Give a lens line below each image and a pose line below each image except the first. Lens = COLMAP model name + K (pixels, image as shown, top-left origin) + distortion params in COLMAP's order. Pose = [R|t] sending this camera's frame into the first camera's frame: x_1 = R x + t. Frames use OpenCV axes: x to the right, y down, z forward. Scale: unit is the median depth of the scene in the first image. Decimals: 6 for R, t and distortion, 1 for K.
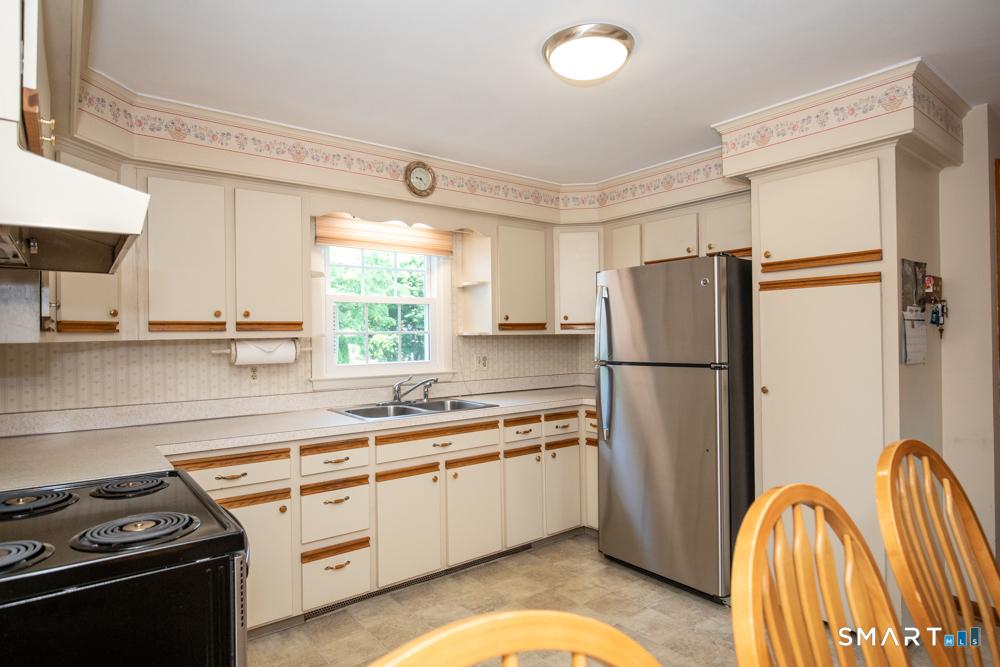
lens RADIAL K [[562.7, 0, 500.0], [0, 562.7, 333.5], [0, 0, 1]] dist [-0.009728, 0.000380]
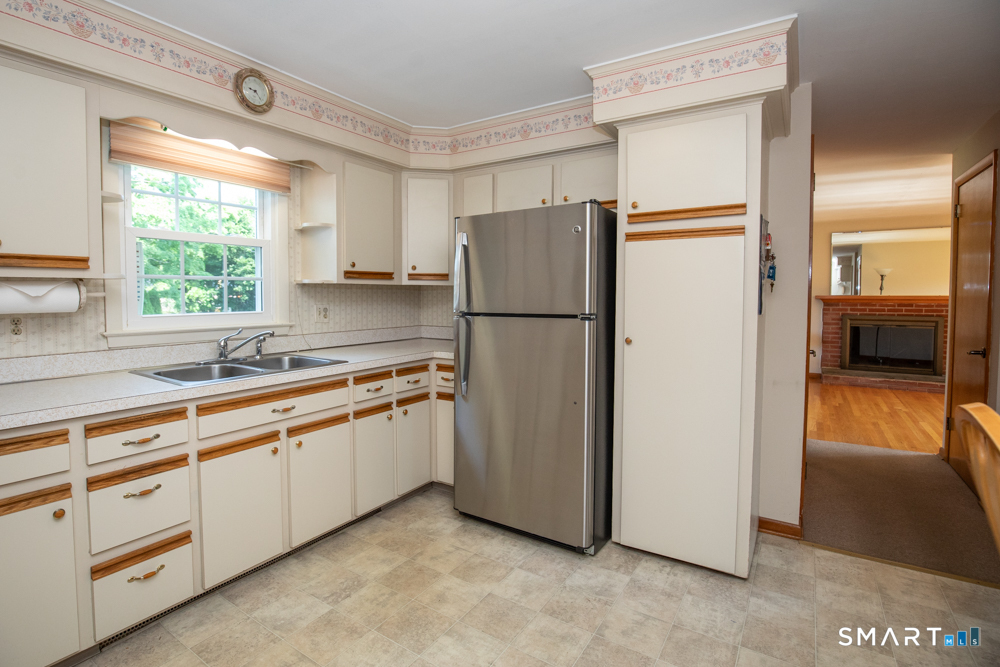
lens RADIAL K [[491.2, 0, 468.0], [0, 491.2, 314.7], [0, 0, 1]] dist [-0.032321, 0.001023]
pose [[0.955037, 0.002555, 0.296477, -0.054124], [-0.016293, 0.998904, 0.043876, 0.017522], [-0.296040, -0.046734, 0.954032, 0.217804]]
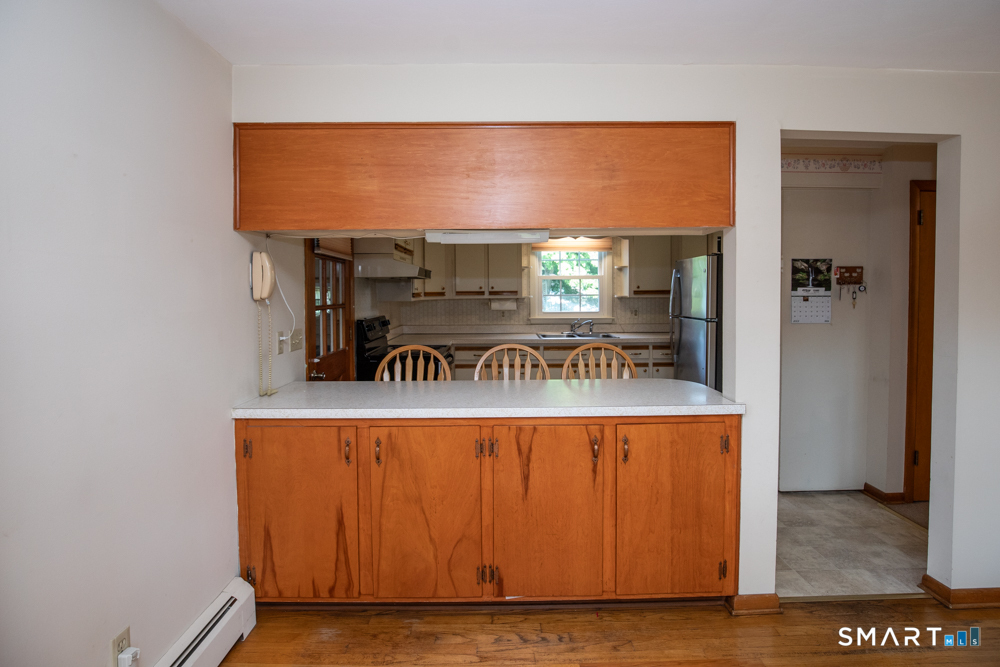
lens RADIAL K [[497.2, 0, 501.4], [0, 497.2, 305.7], [0, 0, 1]] dist [-0.023907, -0.000467]
pose [[0.795132, 0.027391, -0.605817, 0.691726], [-0.001644, 0.999073, 0.043014, -0.042442], [0.606434, -0.033206, 0.794440, -0.500782]]
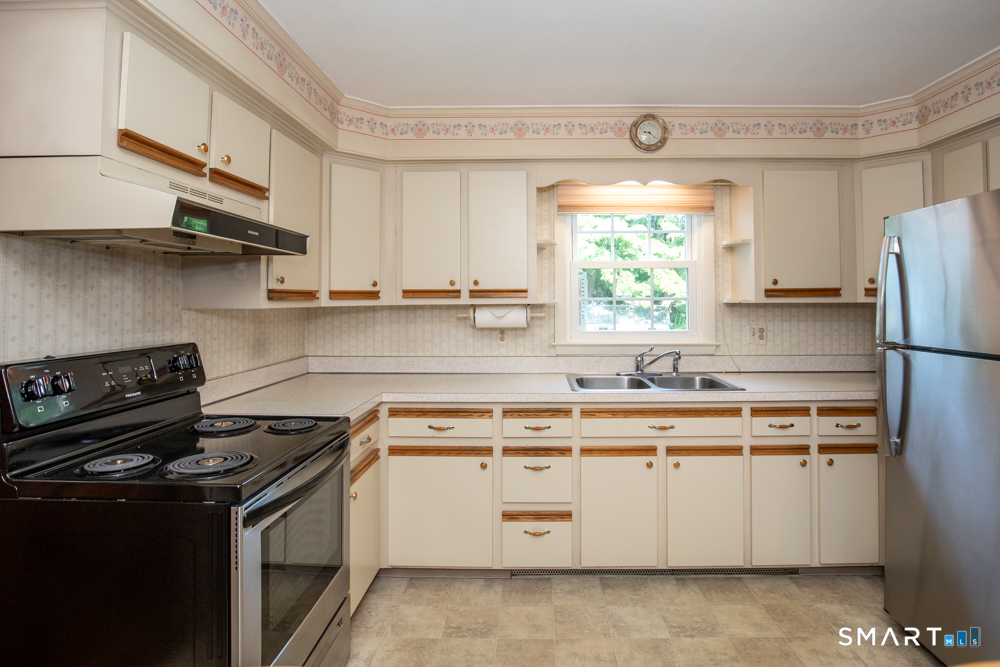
lens RADIAL K [[530.8, 0, 527.9], [0, 530.8, 285.8], [0, 0, 1]] dist [-0.029386, 0.000076]
pose [[0.781868, -0.005834, -0.623417, 0.246882], [-0.004226, 0.999884, -0.014658, -0.011483], [0.623429, 0.014096, 0.781753, 0.210374]]
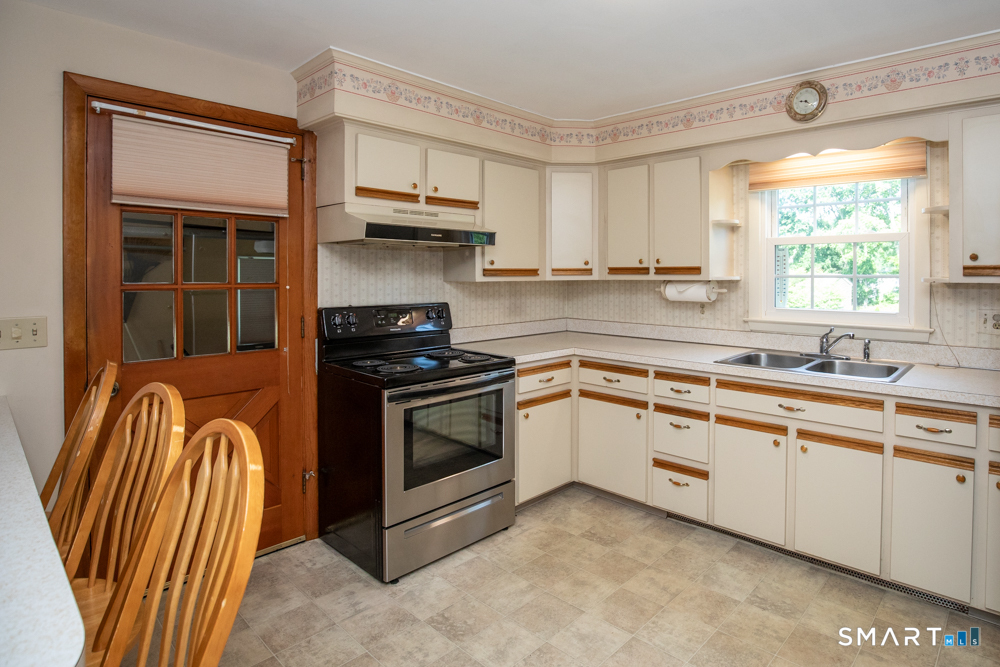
lens RADIAL K [[537.9, 0, 589.0], [0, 537.9, 279.1], [0, 0, 1]] dist [-0.029550, 0.000583]
pose [[0.217730, 0.025303, -0.975681, 0.612680], [0.001033, 0.999657, 0.026155, -0.022422], [0.976009, -0.006703, 0.217629, 0.504740]]
